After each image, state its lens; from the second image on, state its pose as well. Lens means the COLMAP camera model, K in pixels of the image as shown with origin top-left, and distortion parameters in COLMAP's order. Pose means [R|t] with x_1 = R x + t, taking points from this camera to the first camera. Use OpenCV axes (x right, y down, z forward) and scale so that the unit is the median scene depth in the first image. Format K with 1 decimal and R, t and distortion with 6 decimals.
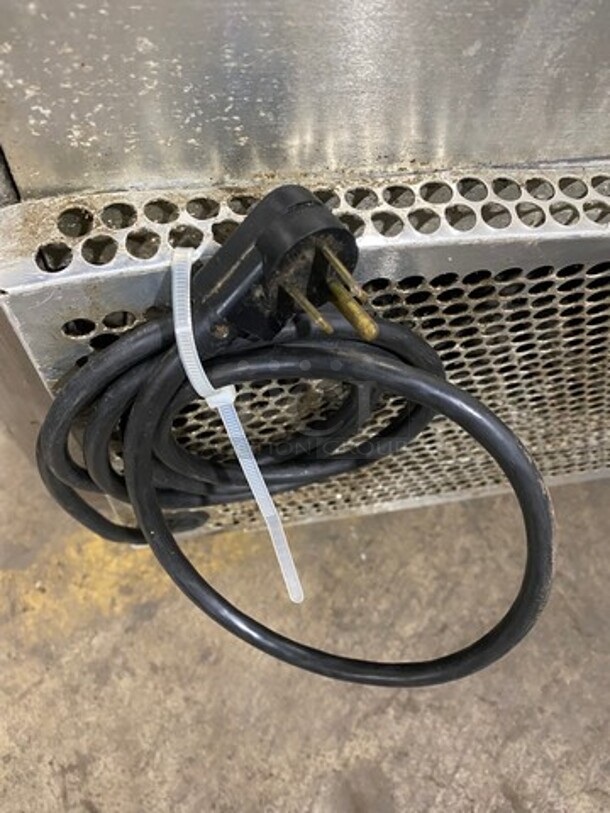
lens RADIAL K [[618.0, 0, 303.4], [0, 618.0, 410.3], [0, 0, 1]] dist [-0.031835, 0.005178]
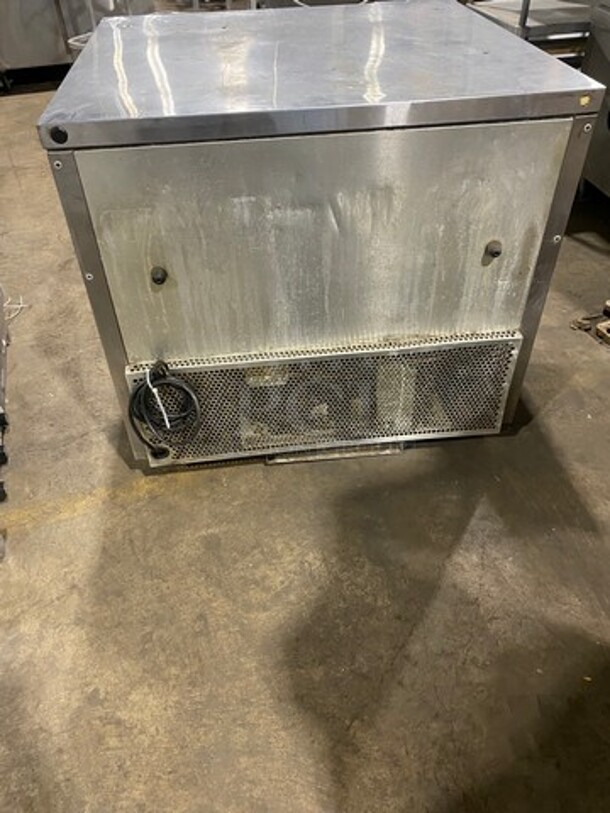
lens RADIAL K [[618.0, 0, 306.1], [0, 618.0, 405.4], [0, 0, 1]] dist [-0.031835, 0.005178]
pose [[0.989388, -0.062428, -0.131200, 1.044709], [0.007444, 0.923584, -0.383324, 1.194425], [0.145104, 0.378279, 0.914248, -2.139371]]
